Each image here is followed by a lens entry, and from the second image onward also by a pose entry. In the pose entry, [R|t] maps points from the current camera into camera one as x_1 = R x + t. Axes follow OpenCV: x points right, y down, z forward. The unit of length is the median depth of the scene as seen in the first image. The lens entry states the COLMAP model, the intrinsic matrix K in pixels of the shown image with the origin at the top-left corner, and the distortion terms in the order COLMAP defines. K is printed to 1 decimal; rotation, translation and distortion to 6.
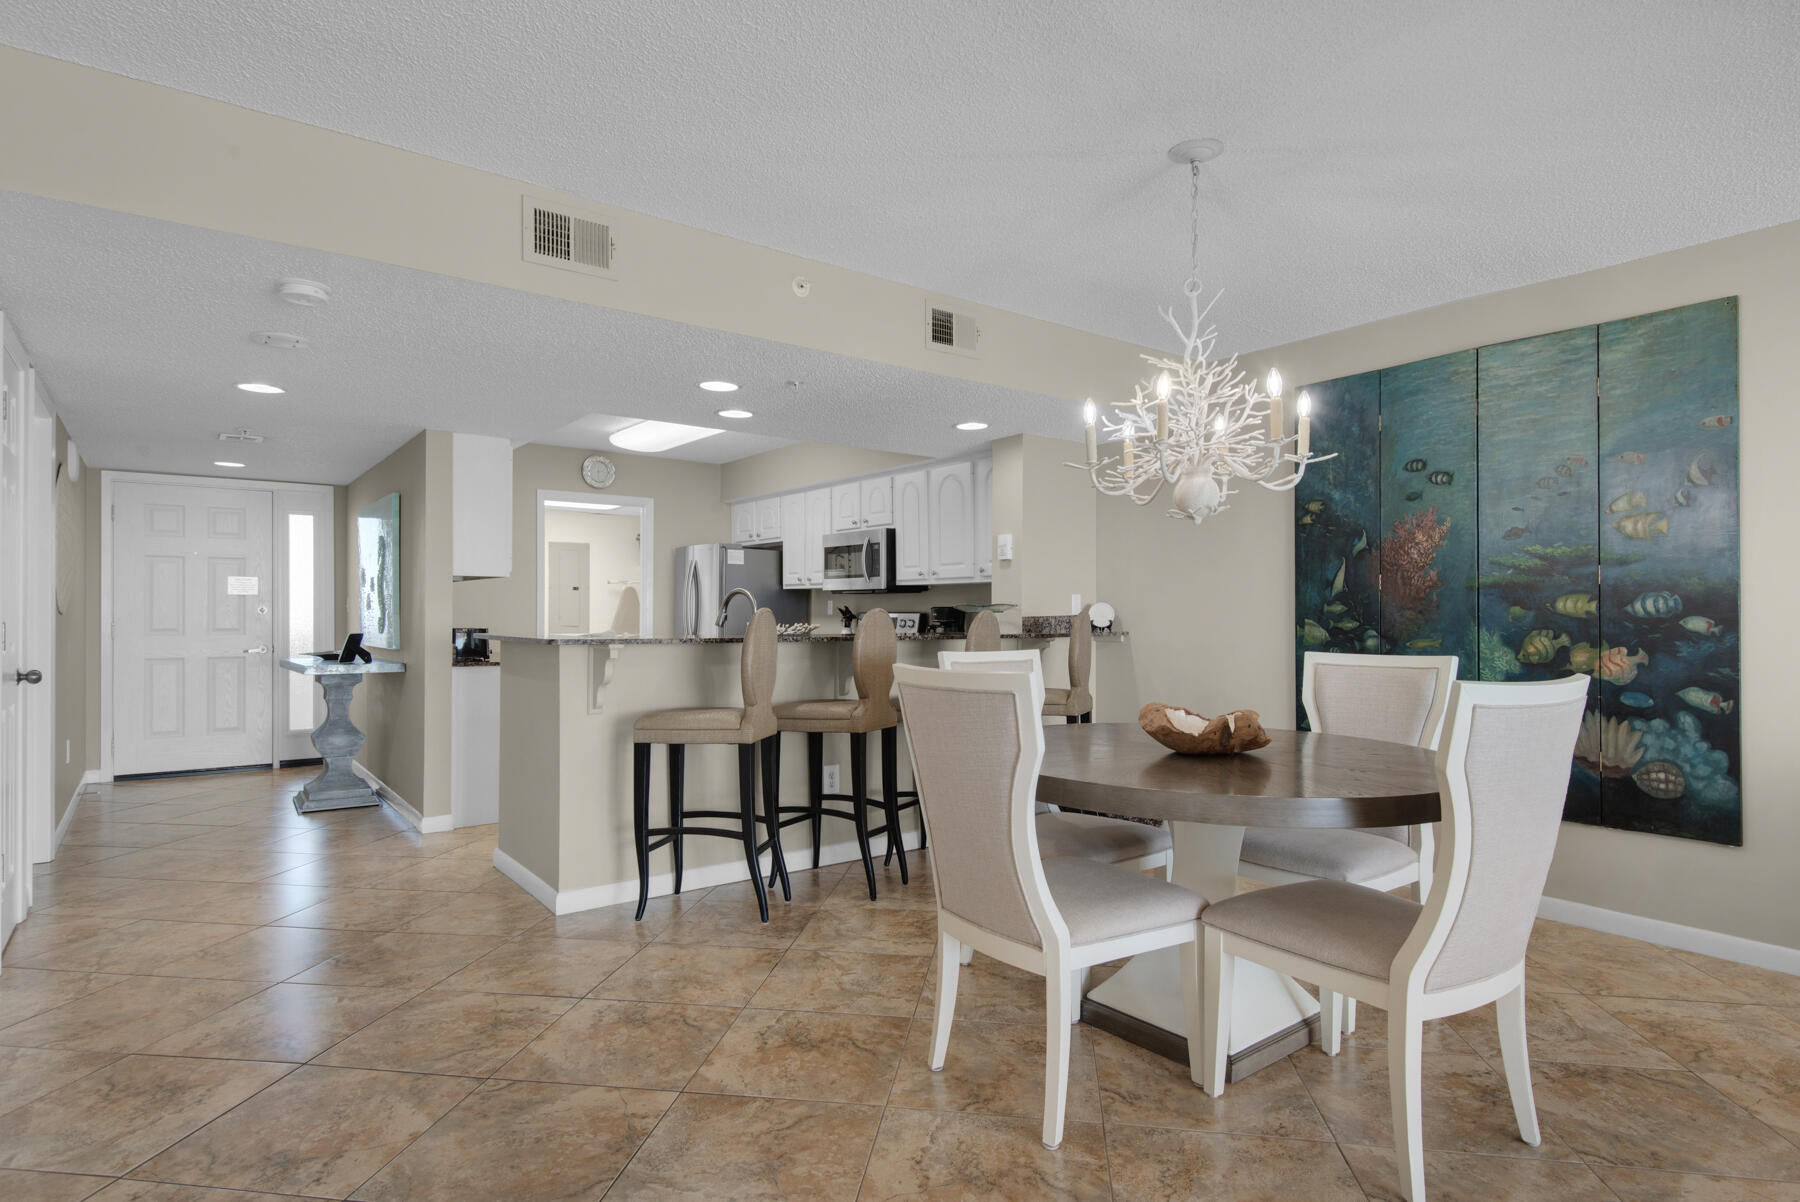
lens RADIAL K [[999.5, 0, 911.0], [0, 999.5, 614.5], [0, 0, 1]] dist [-0.001206, -0.001756]
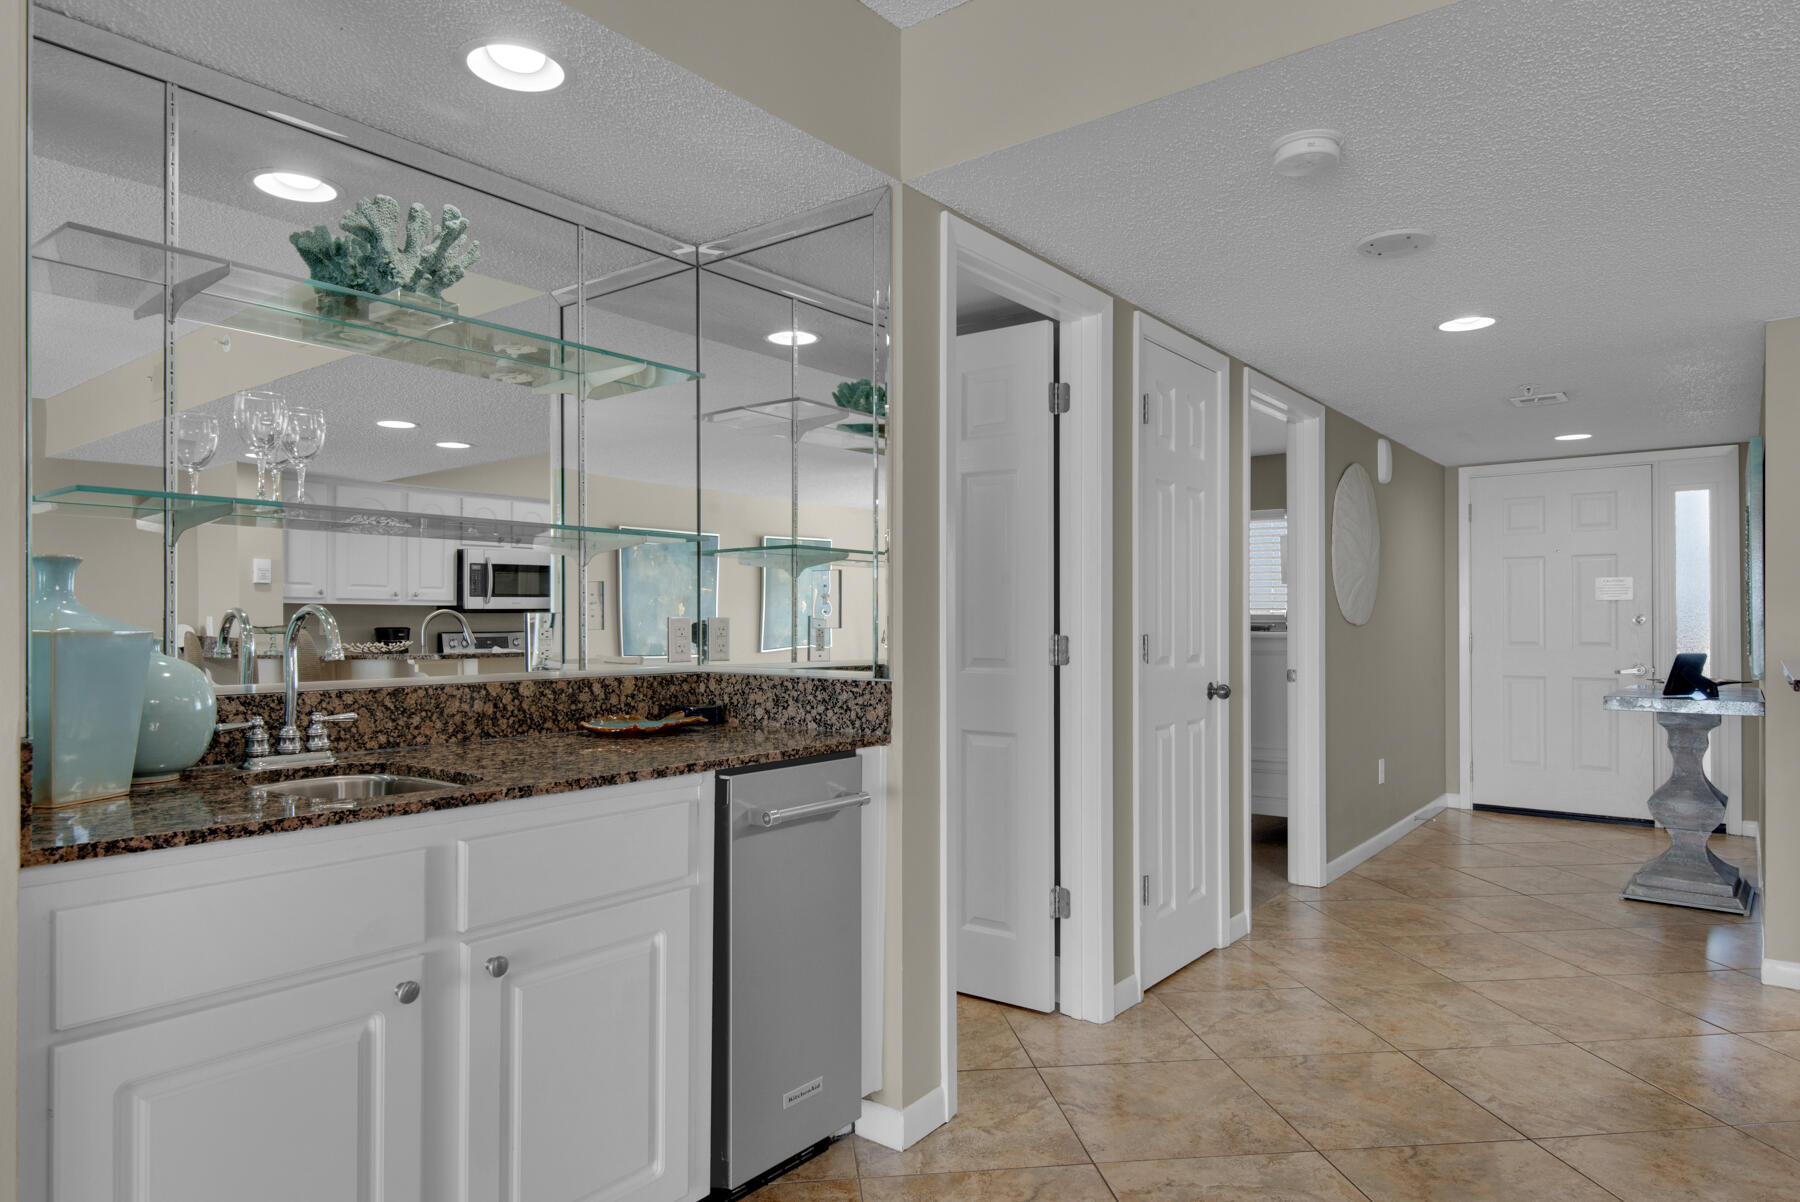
lens RADIAL K [[1085.9, 0, 890.7], [0, 1085.9, 613.2], [0, 0, 1]] dist [0.021912, -0.006156]
pose [[0.261165, -0.005446, -0.965279, 0.020689], [-0.002180, 0.999978, -0.006232, -0.003105], [0.965292, 0.003731, 0.261148, 0.267458]]
